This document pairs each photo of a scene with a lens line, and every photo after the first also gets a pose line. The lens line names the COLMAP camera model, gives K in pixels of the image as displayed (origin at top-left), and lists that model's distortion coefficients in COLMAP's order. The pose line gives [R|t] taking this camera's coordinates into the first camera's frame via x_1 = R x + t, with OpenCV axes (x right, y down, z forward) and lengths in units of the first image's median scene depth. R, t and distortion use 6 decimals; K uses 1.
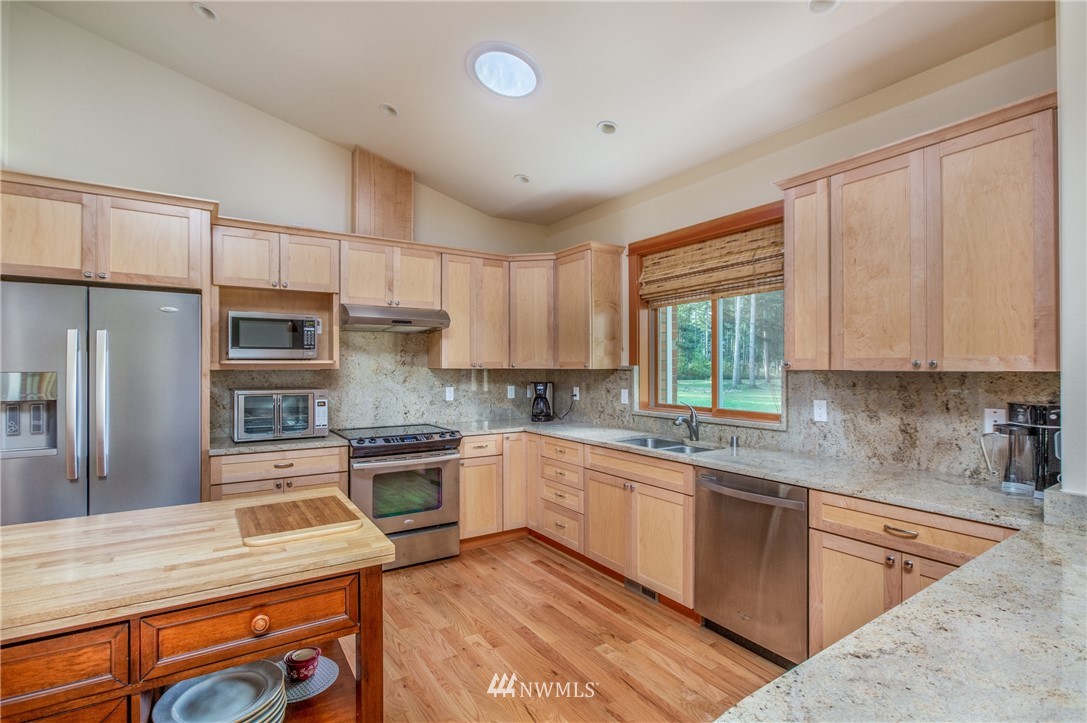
lens RADIAL K [[508.8, 0, 545.3], [0, 508.8, 361.9], [0, 0, 1]] dist [-0.003357, 0.002443]
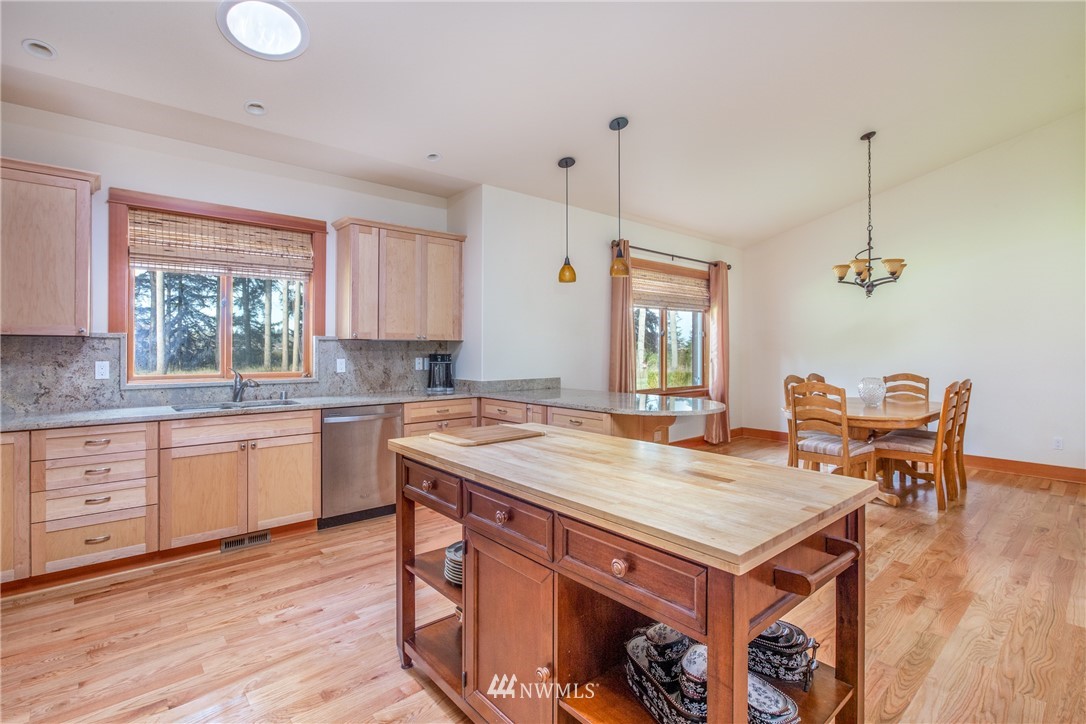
lens RADIAL K [[513.1, 0, 528.5], [0, 513.1, 342.2], [0, 0, 1]] dist [-0.010344, 0.000515]
pose [[-0.116427, 0.006566, 0.993177, -0.829508], [-0.014083, 0.999867, -0.008261, 0.021902], [-0.993099, -0.014948, -0.116320, 0.460248]]
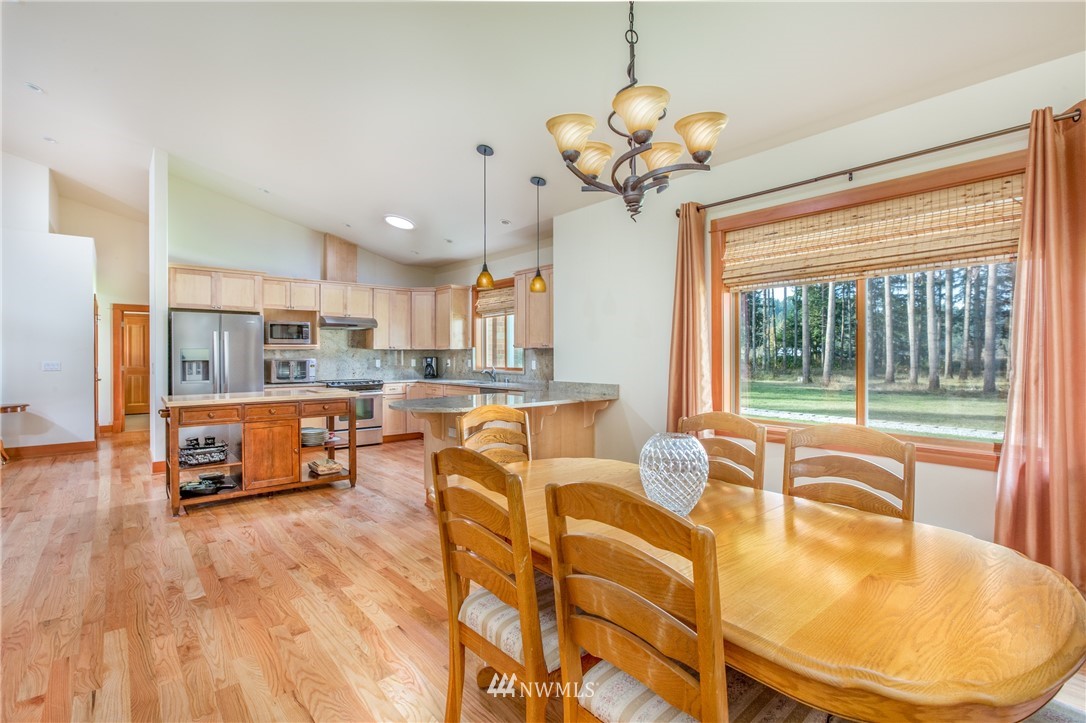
lens RADIAL K [[508.4, 0, 546.3], [0, 508.4, 355.3], [0, 0, 1]] dist [-0.003357, 0.002443]
pose [[0.992740, -0.001997, 0.120262, 0.232120], [0.000459, 0.999918, 0.012814, 0.013411], [-0.120278, -0.012666, 0.992659, -1.063342]]
